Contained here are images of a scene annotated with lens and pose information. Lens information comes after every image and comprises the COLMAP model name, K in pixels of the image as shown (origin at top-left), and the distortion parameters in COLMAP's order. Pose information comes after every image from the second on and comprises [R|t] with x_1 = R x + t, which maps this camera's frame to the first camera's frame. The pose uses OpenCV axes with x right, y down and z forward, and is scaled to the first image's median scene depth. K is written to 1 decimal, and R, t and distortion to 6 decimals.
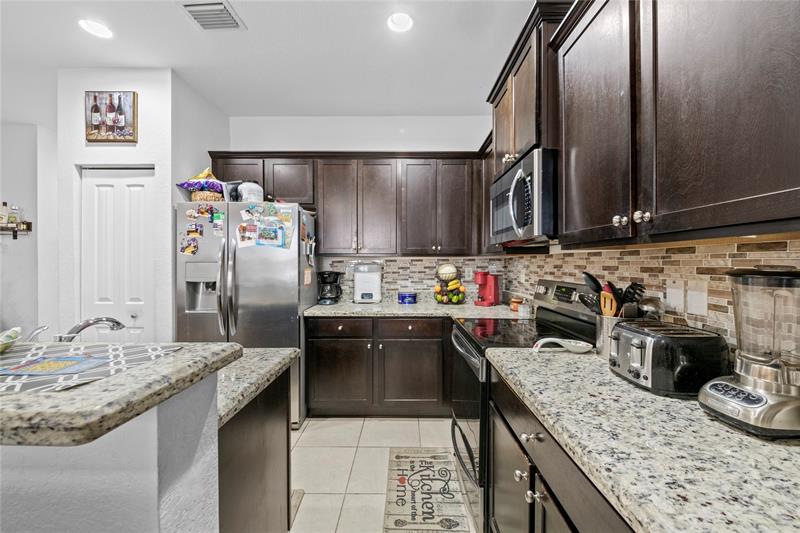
lens RADIAL K [[314.2, 0, 402.6], [0, 314.2, 267.2], [0, 0, 1]] dist [-0.001290, -0.003144]
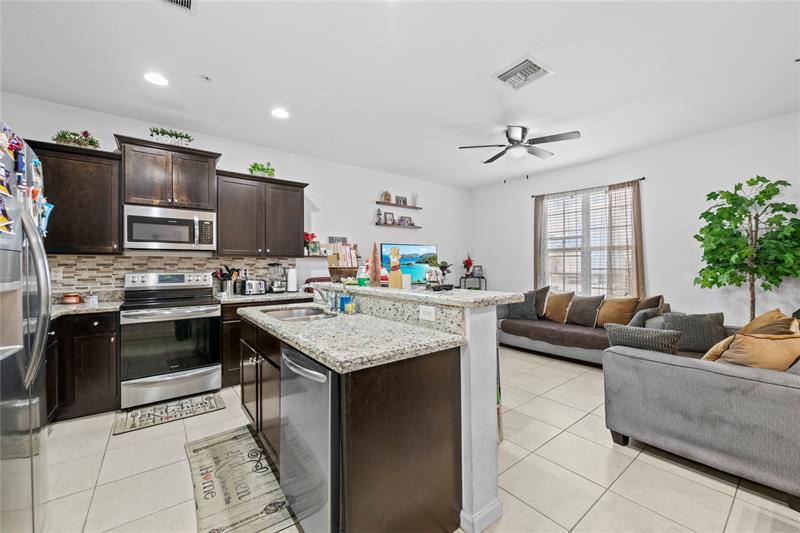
lens RADIAL K [[314.2, 0, 405.0], [0, 314.2, 266.0], [0, 0, 1]] dist [-0.001290, -0.003144]
pose [[-0.620162, 0.004518, 0.784460, -1.381525], [0.017777, 0.999808, 0.008296, 0.015324], [-0.784272, 0.019090, -0.620123, 0.817623]]
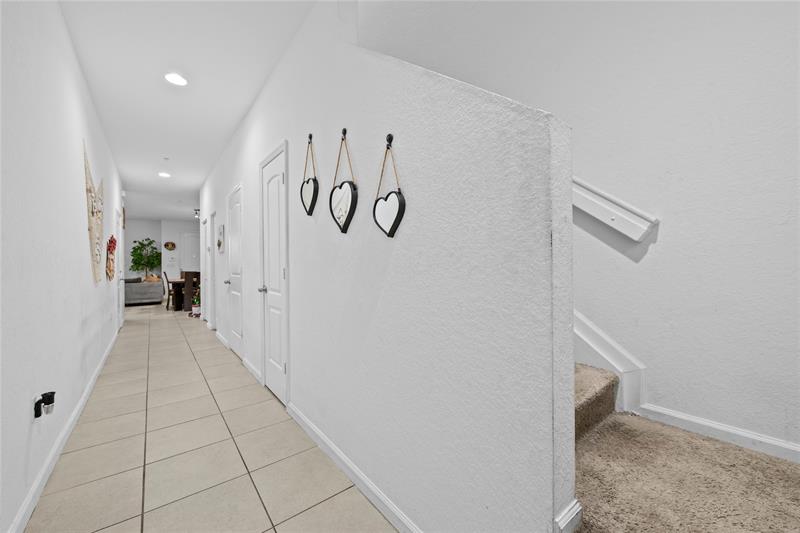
lens RADIAL K [[314.2, 0, 403.3], [0, 314.2, 264.0], [0, 0, 1]] dist [-0.001290, -0.003144]
pose [[-0.773899, 0.002879, -0.633303, -1.258784], [0.000544, 0.999992, 0.003882, 0.030532], [0.633309, 0.002660, -0.773894, 4.765897]]
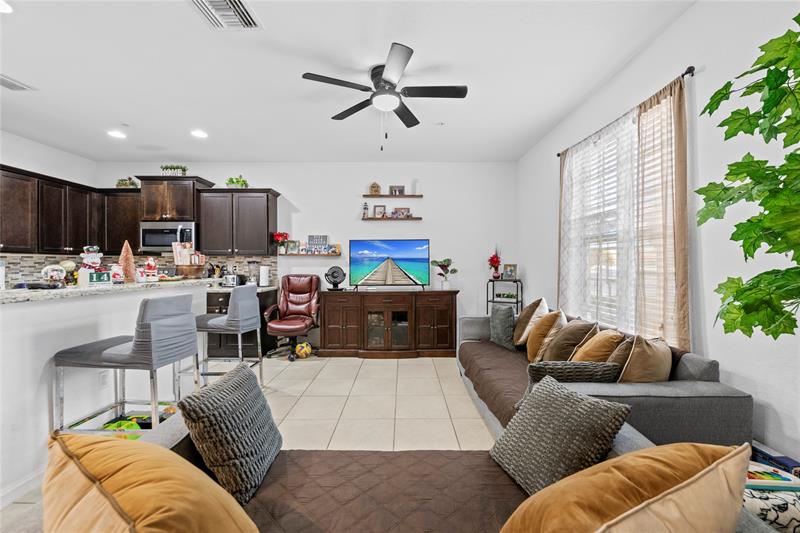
lens RADIAL K [[314.2, 0, 404.3], [0, 314.2, 266.4], [0, 0, 1]] dist [-0.001290, -0.003144]
pose [[-0.013175, -0.005582, 0.999898, -1.596028], [0.013665, 0.999890, 0.005762, 0.036715], [-0.999820, 0.013740, -0.013097, -0.600067]]
